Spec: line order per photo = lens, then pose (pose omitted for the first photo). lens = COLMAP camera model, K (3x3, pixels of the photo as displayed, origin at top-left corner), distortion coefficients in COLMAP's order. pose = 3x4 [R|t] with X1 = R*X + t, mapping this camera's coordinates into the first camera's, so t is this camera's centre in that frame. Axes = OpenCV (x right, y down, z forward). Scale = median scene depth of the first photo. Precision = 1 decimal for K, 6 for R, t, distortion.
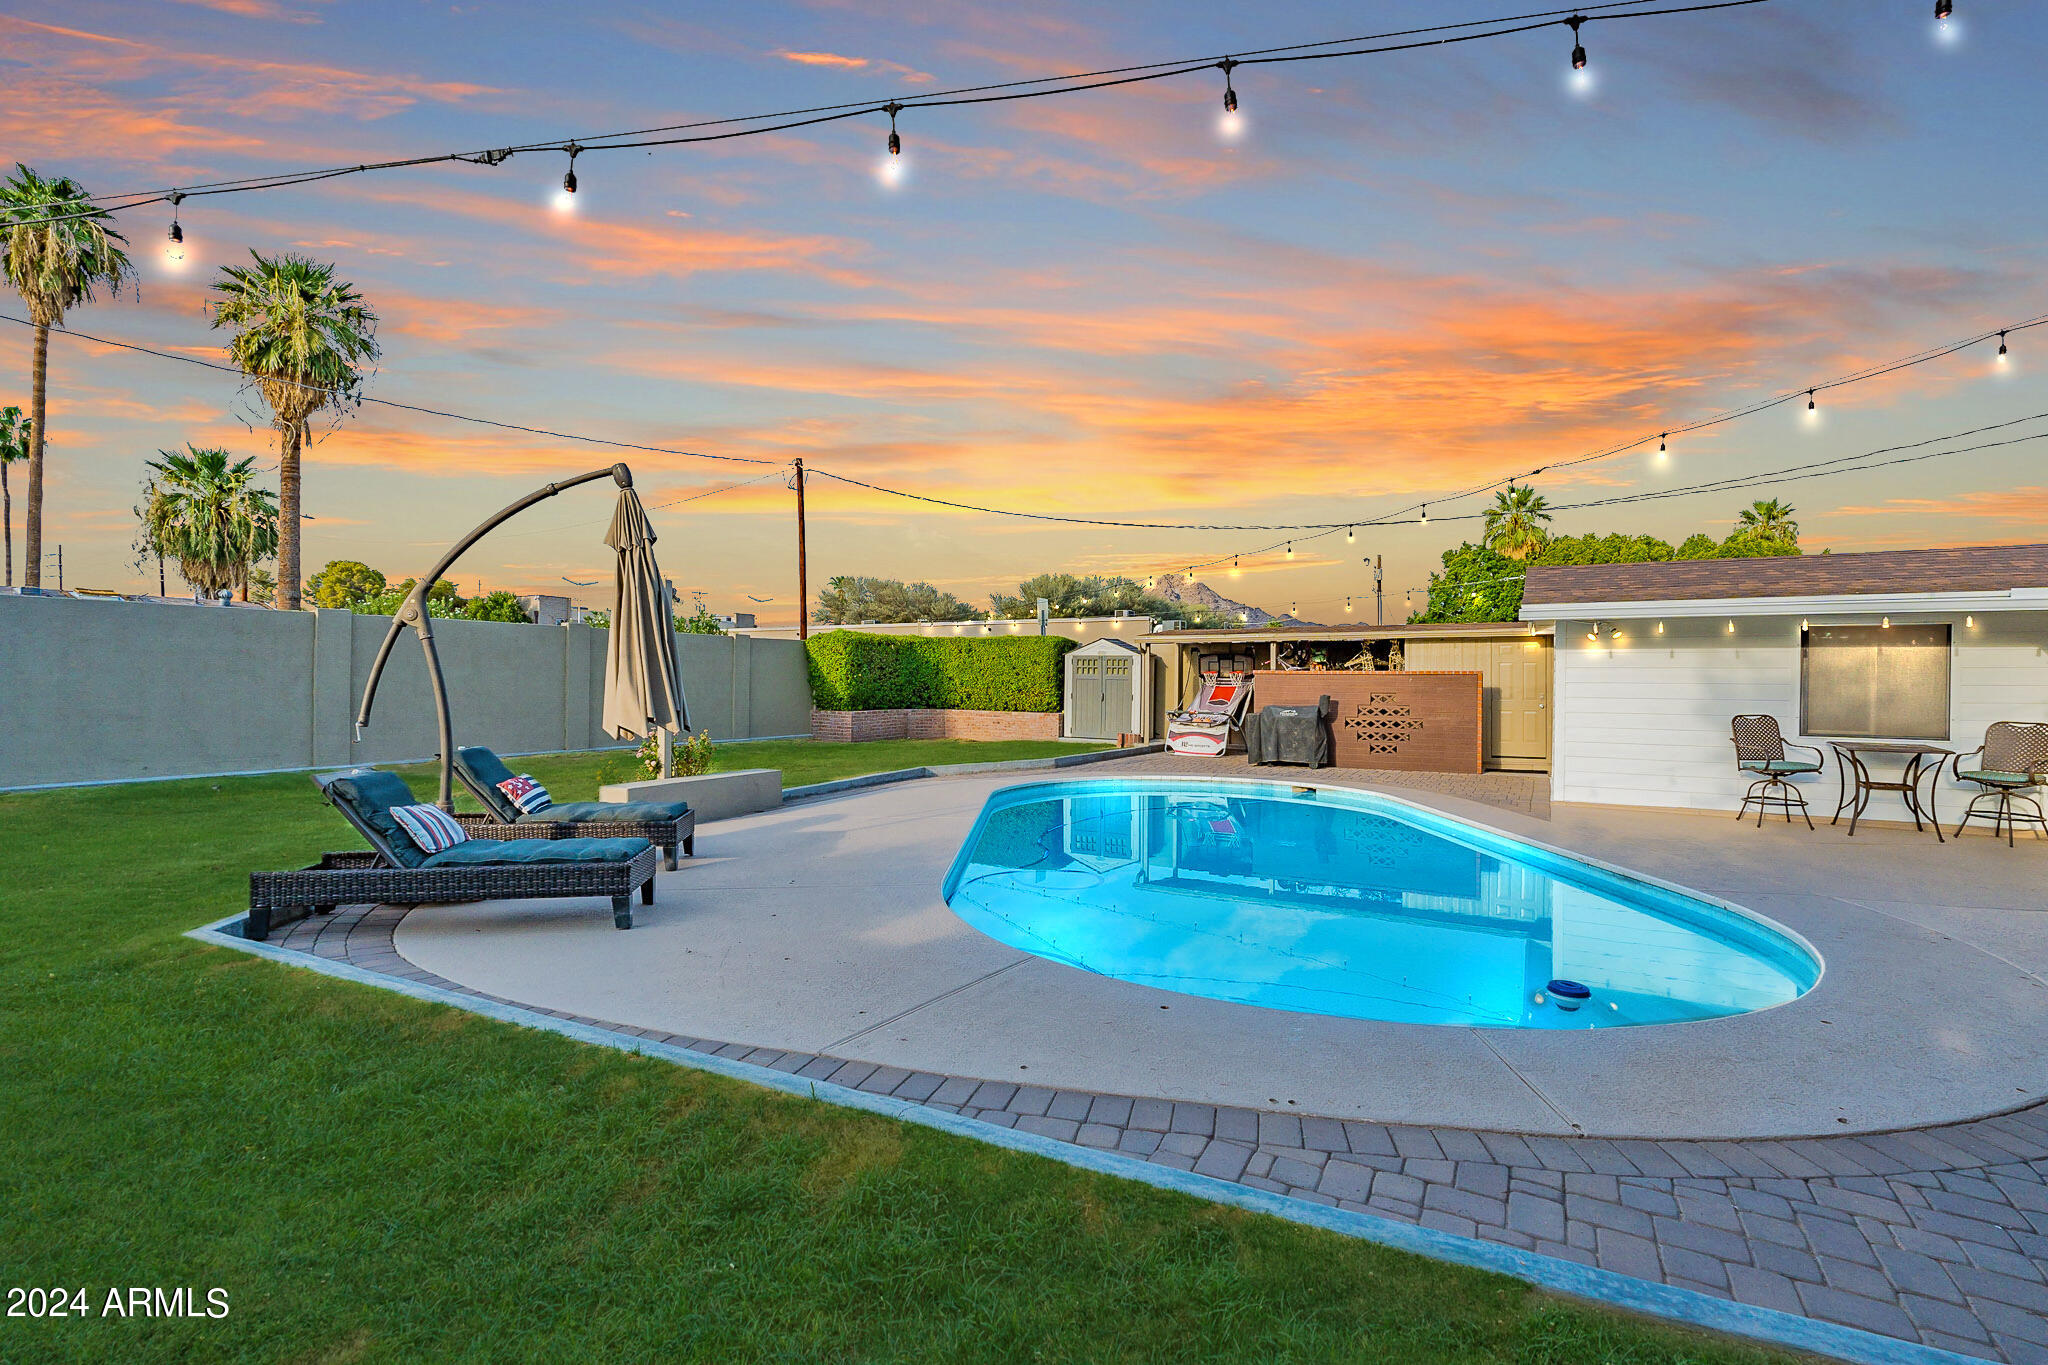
lens RADIAL K [[912.3, 0, 1026.2], [0, 912.3, 688.7], [0, 0, 1]] dist [-0.001305, -0.000123]
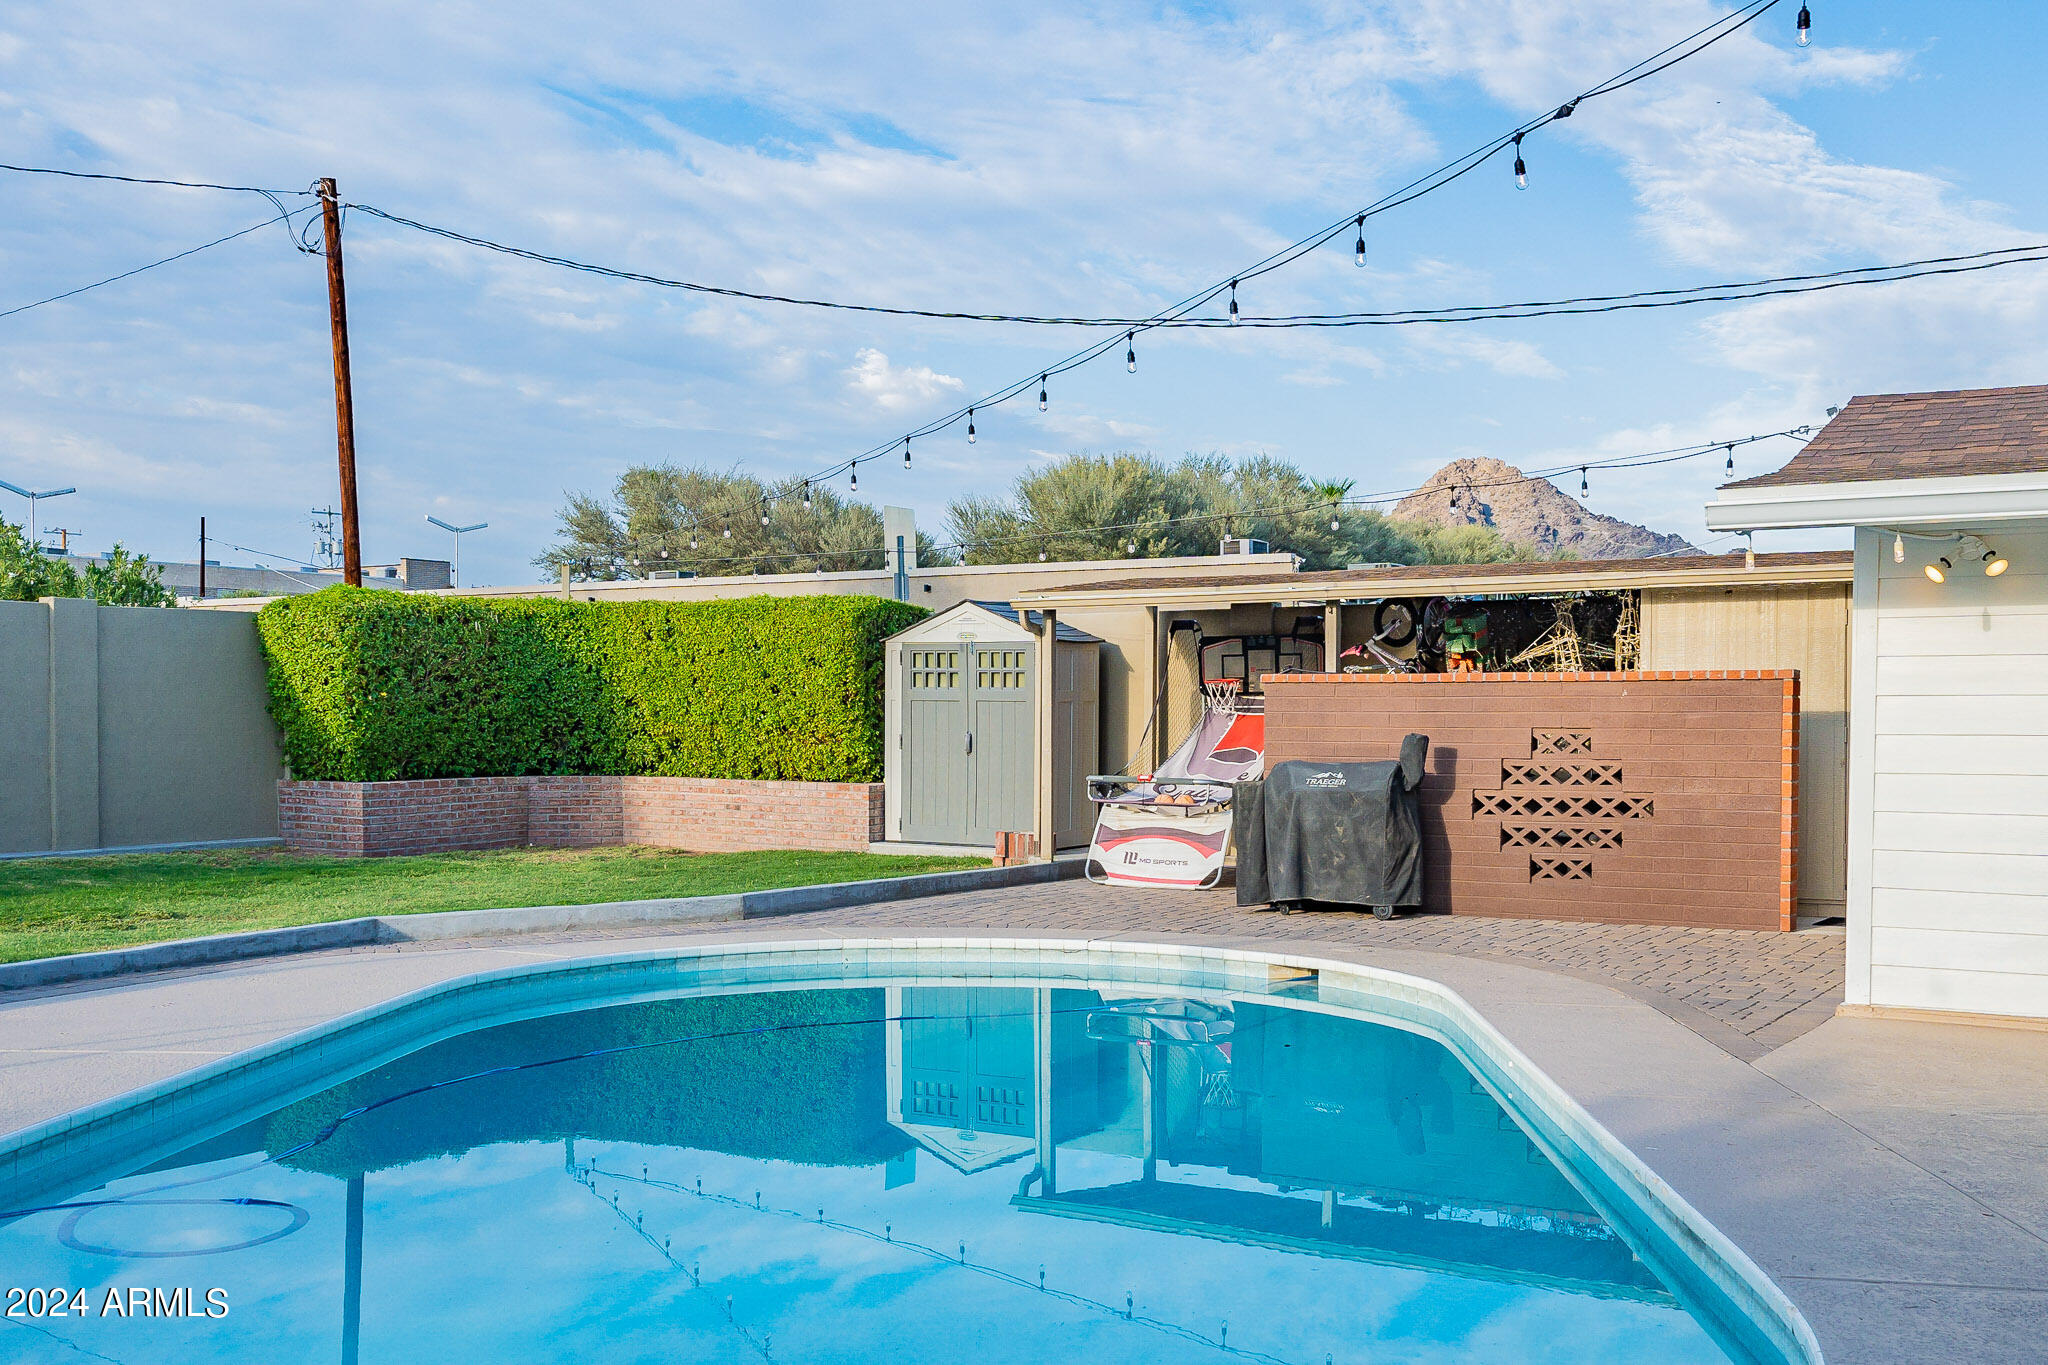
lens RADIAL K [[2095.0, 0, 1049.4], [0, 2095.0, 806.3], [0, 0, 1]] dist [-0.004532, -0.002624]
pose [[0.999017, -0.005690, -0.043959, 0.176888], [0.007327, 0.999282, 0.037163, 0.002868], [0.043716, -0.037449, 0.998342, 0.068427]]
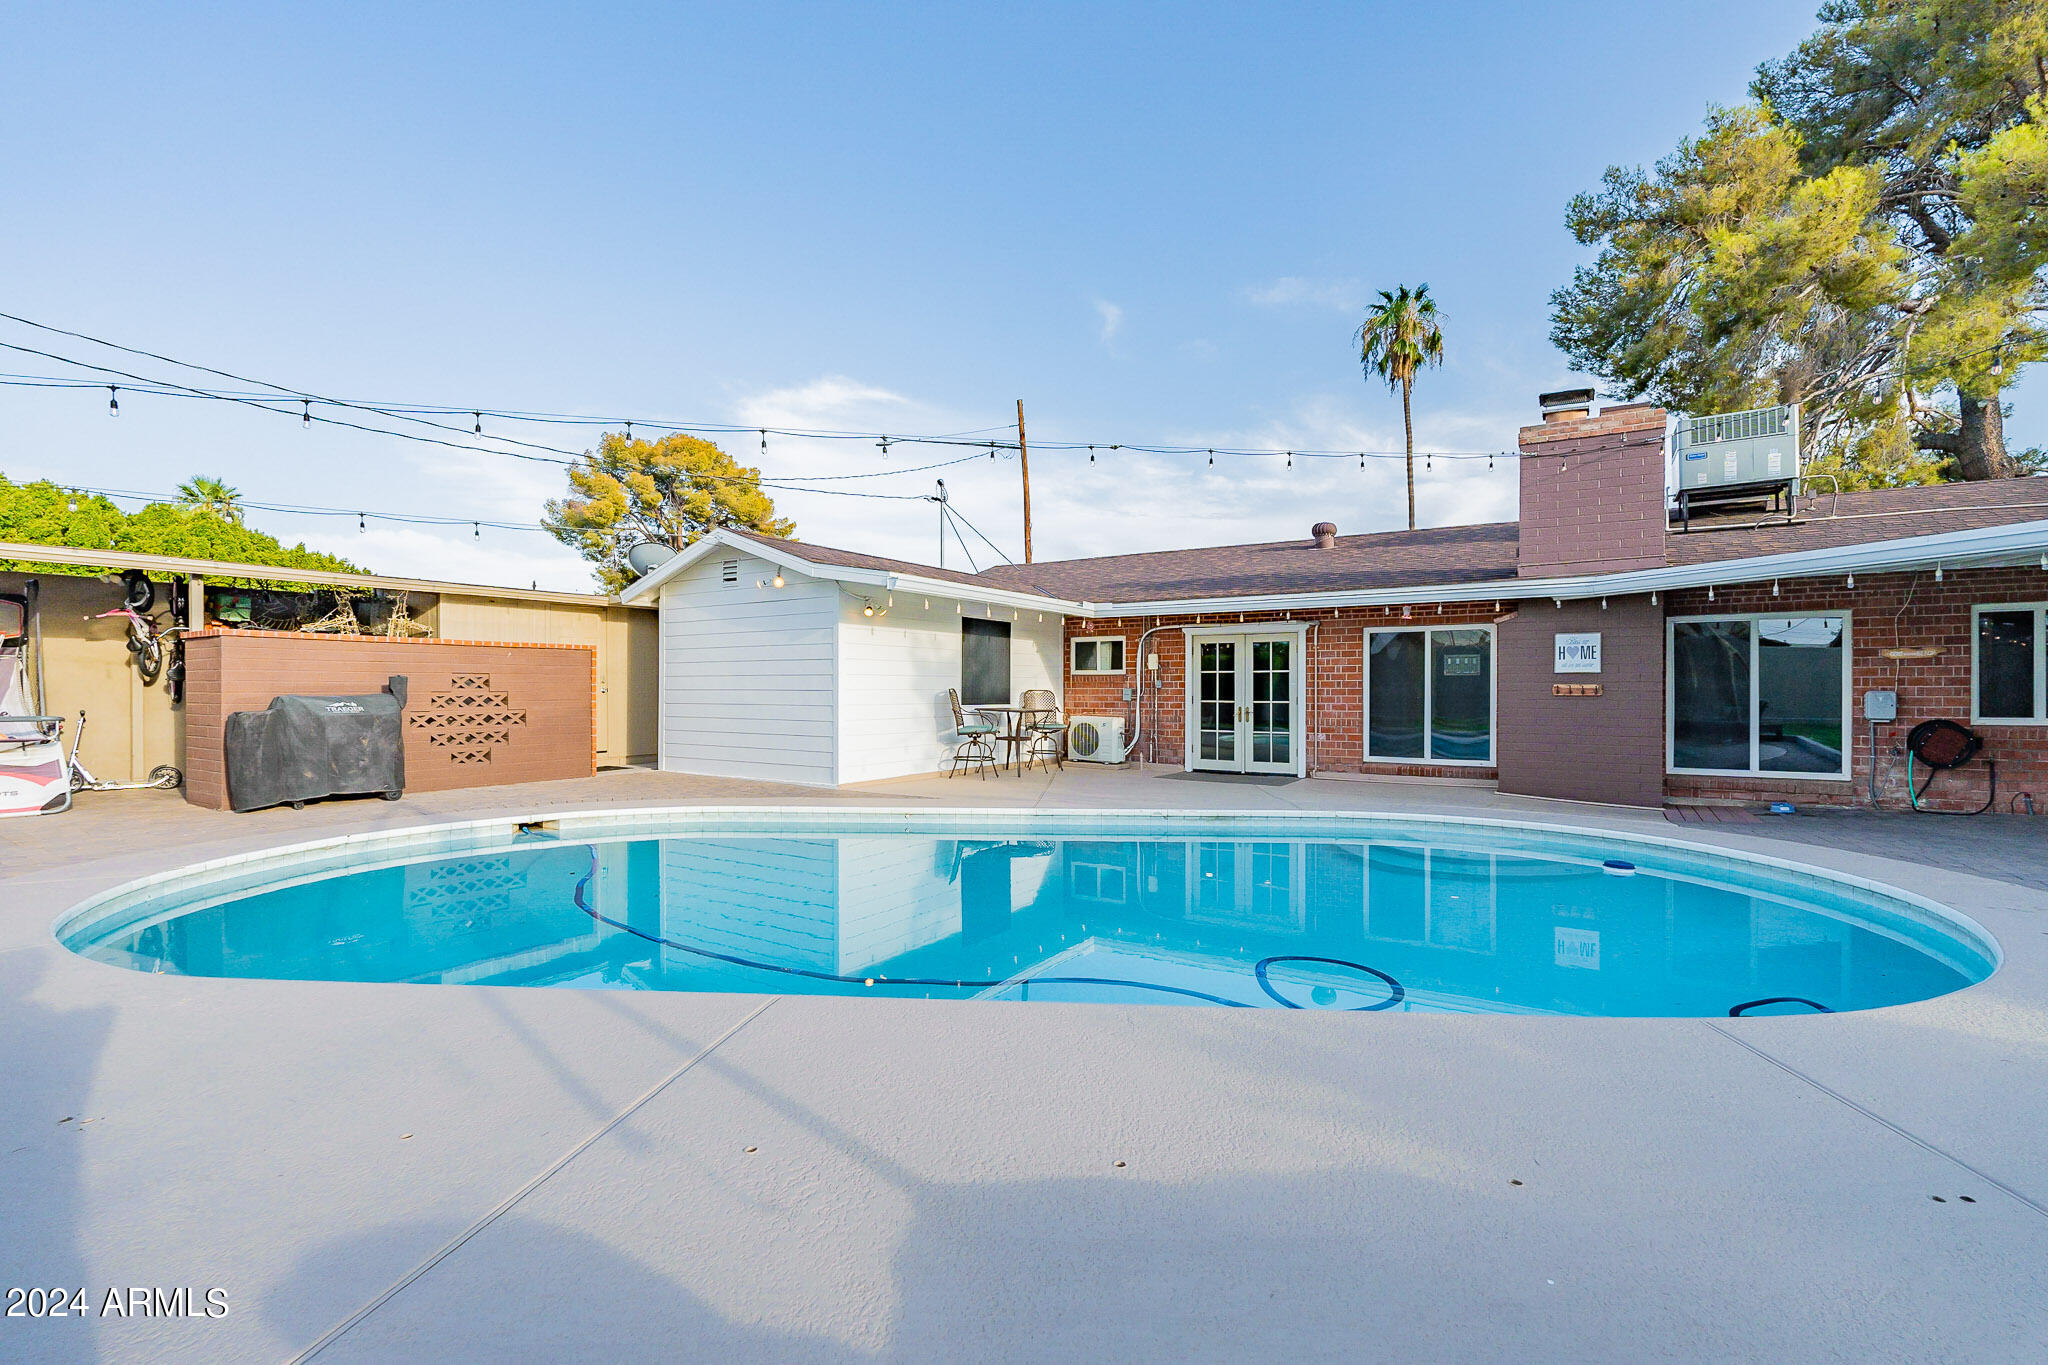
lens RADIAL K [[899.7, 0, 1023.2], [0, 899.7, 675.9], [0, 0, 1]] dist [-0.001041, 0.000013]
pose [[0.054244, 0.004926, 0.998516, -0.207410], [0.006092, 0.999968, -0.005264, 0.010907], [-0.998509, 0.006369, 0.054212, 0.472711]]
